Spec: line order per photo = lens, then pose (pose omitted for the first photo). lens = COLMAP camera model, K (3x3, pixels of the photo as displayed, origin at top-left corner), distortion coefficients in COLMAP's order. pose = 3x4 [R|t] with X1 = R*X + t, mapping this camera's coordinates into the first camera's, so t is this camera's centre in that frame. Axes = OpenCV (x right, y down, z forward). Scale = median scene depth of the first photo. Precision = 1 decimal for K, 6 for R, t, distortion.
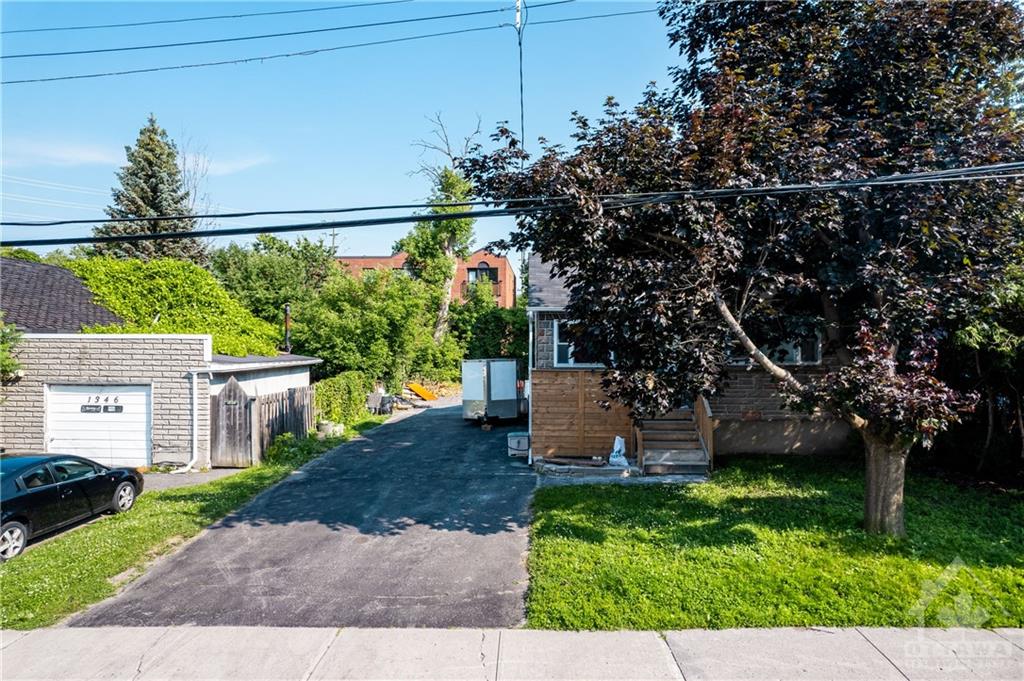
lens RADIAL K [[654.7, 0, 514.4], [0, 654.7, 344.6], [0, 0, 1]] dist [-0.066345, 0.058769]
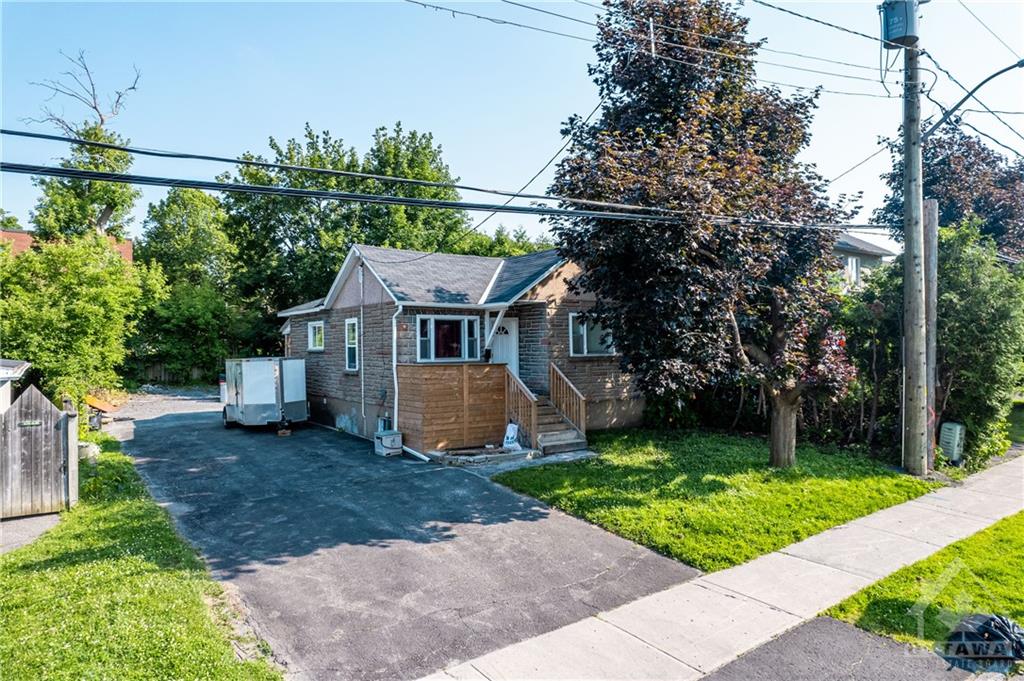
lens RADIAL K [[654.7, 0, 514.4], [0, 654.7, 344.6], [0, 0, 1]] dist [-0.066345, 0.058769]
pose [[0.787217, -0.005845, 0.616649, -0.348446], [0.005512, 0.999982, 0.002442, 0.004627], [-0.616652, 0.001476, 0.787235, 0.099699]]
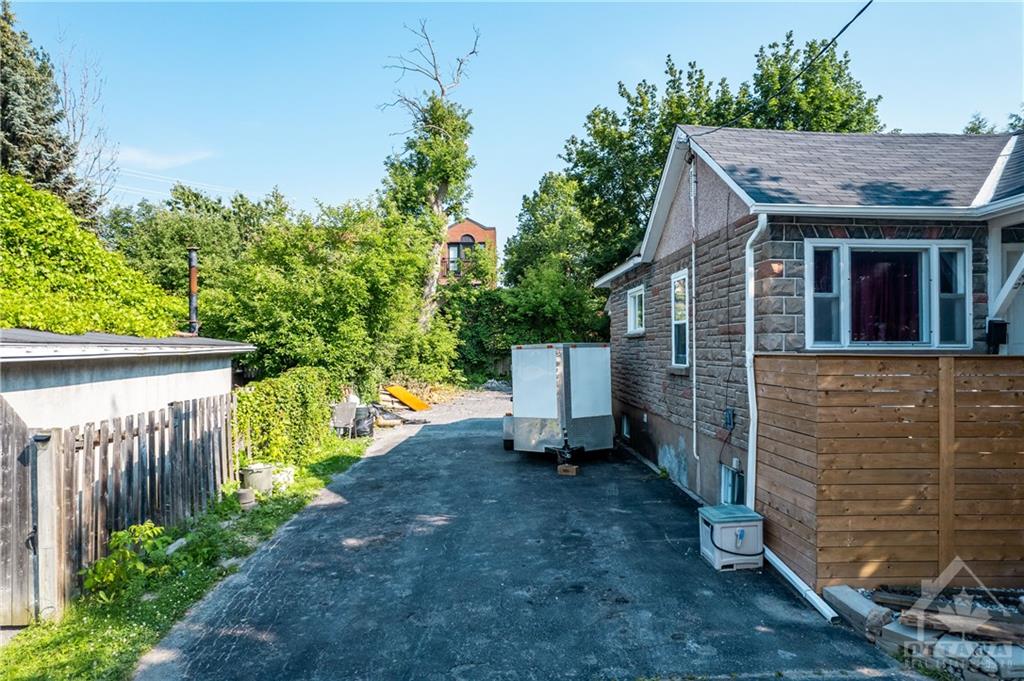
lens RADIAL K [[654.7, 0, 514.4], [0, 654.7, 344.6], [0, 0, 1]] dist [-0.066345, 0.058769]
pose [[0.997182, -0.000637, 0.075012, -0.127241], [0.000606, 1.000000, 0.000435, 0.024169], [-0.075012, -0.000389, 0.997183, 0.475032]]
